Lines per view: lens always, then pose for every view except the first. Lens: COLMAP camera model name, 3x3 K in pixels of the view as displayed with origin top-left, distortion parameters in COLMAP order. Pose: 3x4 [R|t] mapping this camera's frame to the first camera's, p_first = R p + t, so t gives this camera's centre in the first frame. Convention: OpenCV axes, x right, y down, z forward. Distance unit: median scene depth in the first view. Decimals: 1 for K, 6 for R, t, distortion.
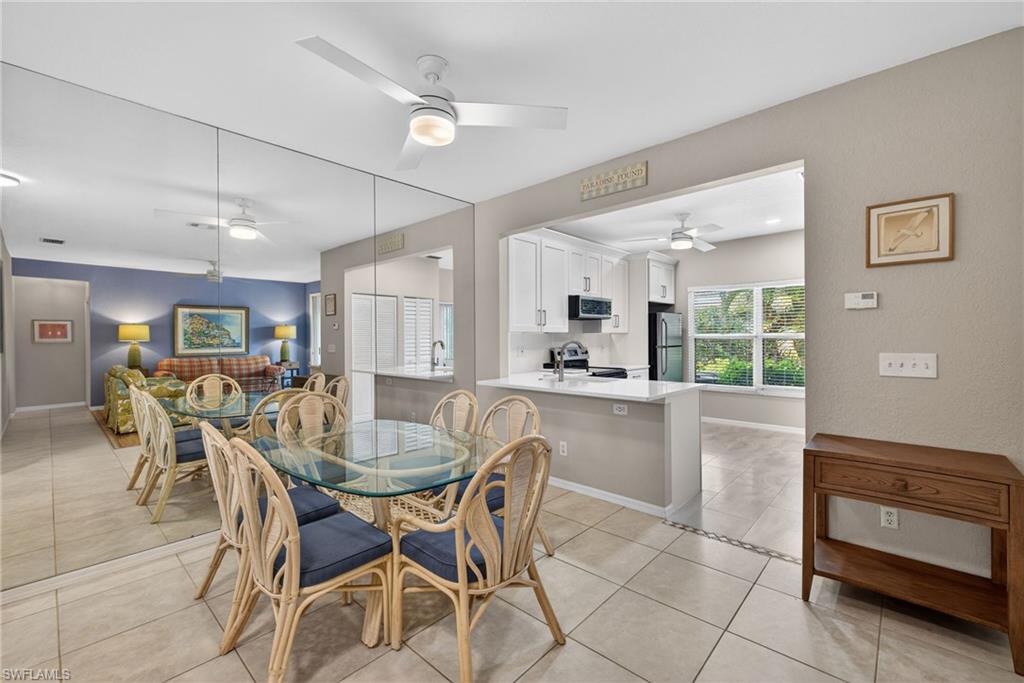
lens RADIAL K [[430.1, 0, 509.3], [0, 430.1, 341.1], [0, 0, 1]] dist [0.000546, -0.000253]
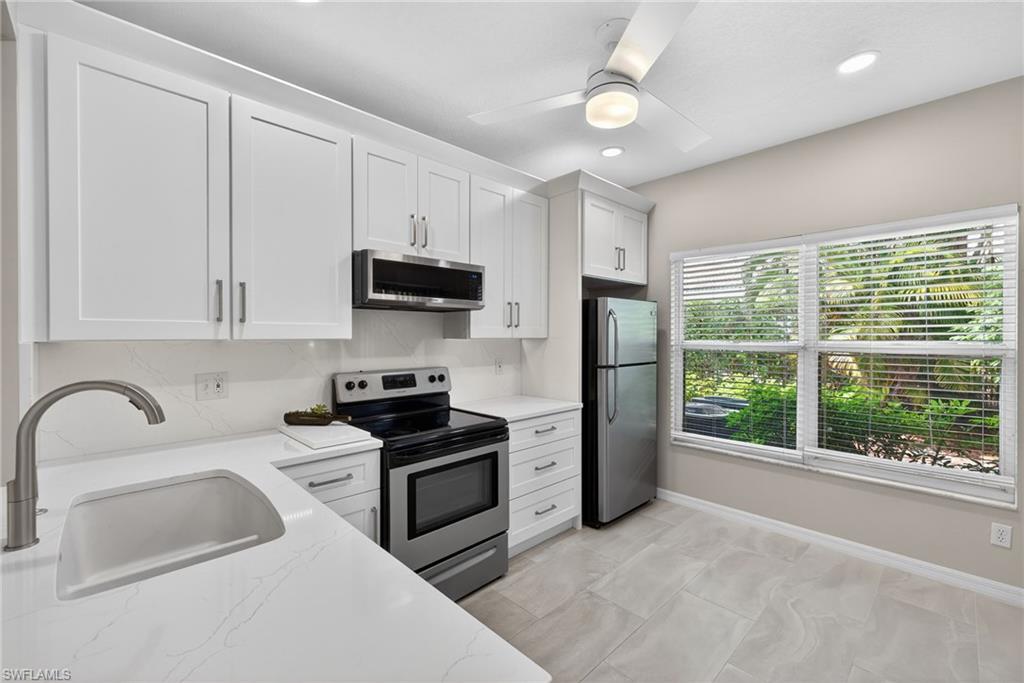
lens RADIAL K [[430.1, 0, 511.6], [0, 430.1, 339.3], [0, 0, 1]] dist [0.000546, -0.000253]
pose [[0.998673, 0.007873, -0.050893, 0.260837], [-0.007781, 0.999968, 0.001994, -0.017974], [0.050907, -0.001595, 0.998702, 0.483433]]
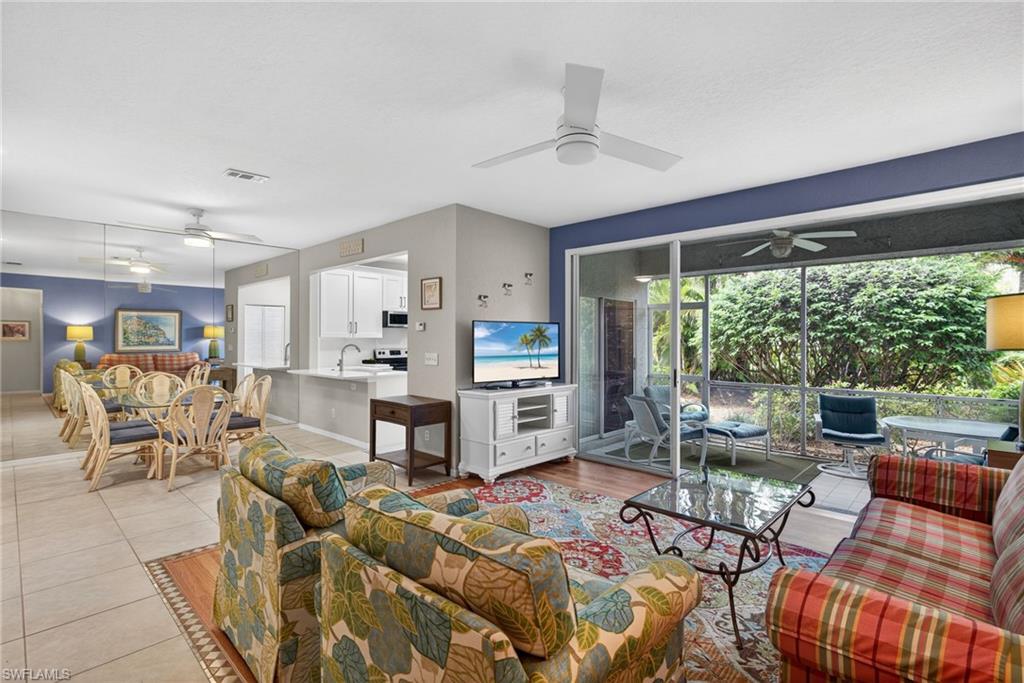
lens RADIAL K [[475.3, 0, 514.1], [0, 475.3, 339.7], [0, 0, 1]] dist [-0.004590, 0.000513]
pose [[0.999961, 0.008816, -0.001026, 0.465891], [-0.008816, 0.999961, 0.000233, -0.014357], [0.001028, -0.000224, 0.999999, -0.438129]]
